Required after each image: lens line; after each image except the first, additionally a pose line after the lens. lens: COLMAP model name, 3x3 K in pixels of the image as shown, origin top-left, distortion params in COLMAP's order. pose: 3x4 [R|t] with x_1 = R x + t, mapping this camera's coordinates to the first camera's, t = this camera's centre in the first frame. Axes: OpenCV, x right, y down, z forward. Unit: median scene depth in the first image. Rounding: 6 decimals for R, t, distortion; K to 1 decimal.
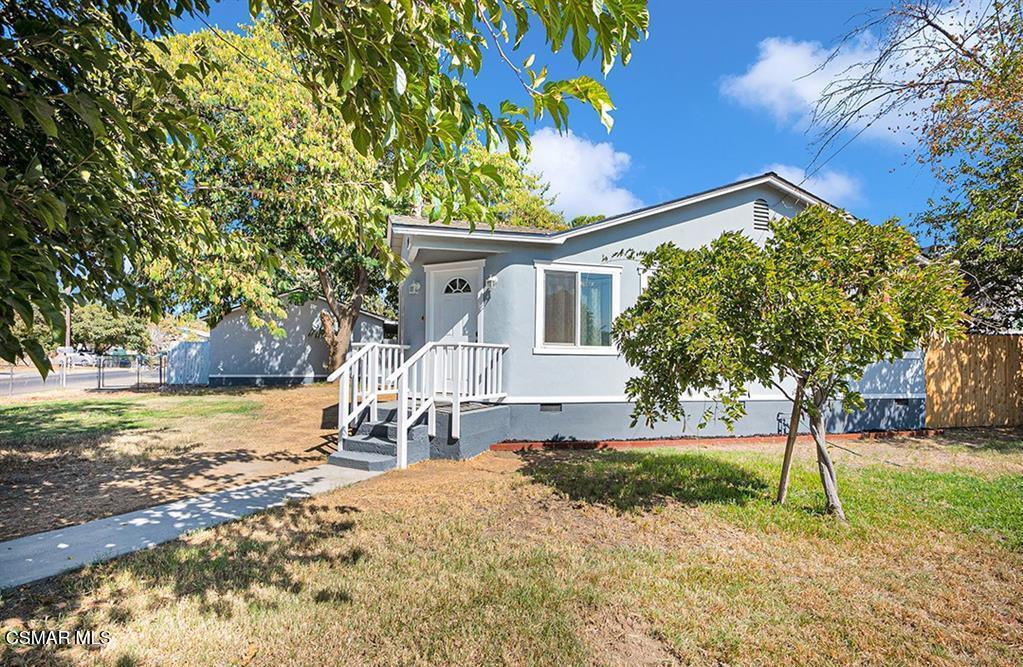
lens RADIAL K [[516.5, 0, 509.7], [0, 516.5, 340.6], [0, 0, 1]] dist [0.002926, -0.000184]
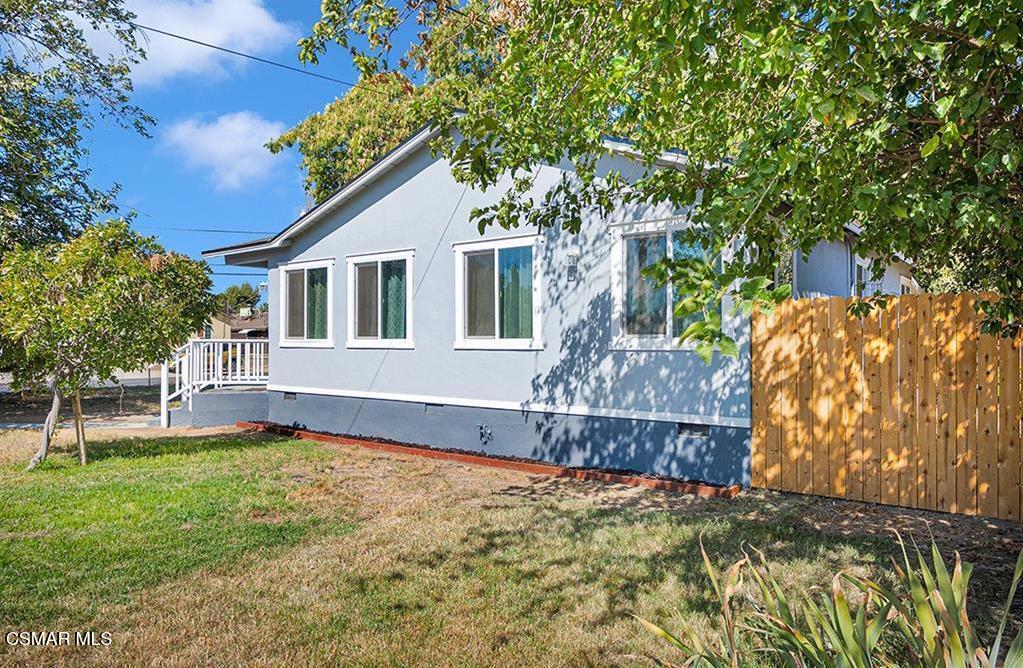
lens RADIAL K [[702.4, 0, 507.2], [0, 702.4, 336.7], [0, 0, 1]] dist [-0.001507, 0.003305]
pose [[0.579171, -0.023527, -0.814866, 1.246738], [0.016843, 0.999715, -0.016892, 0.029522], [0.815032, -0.003941, 0.579403, 0.413823]]
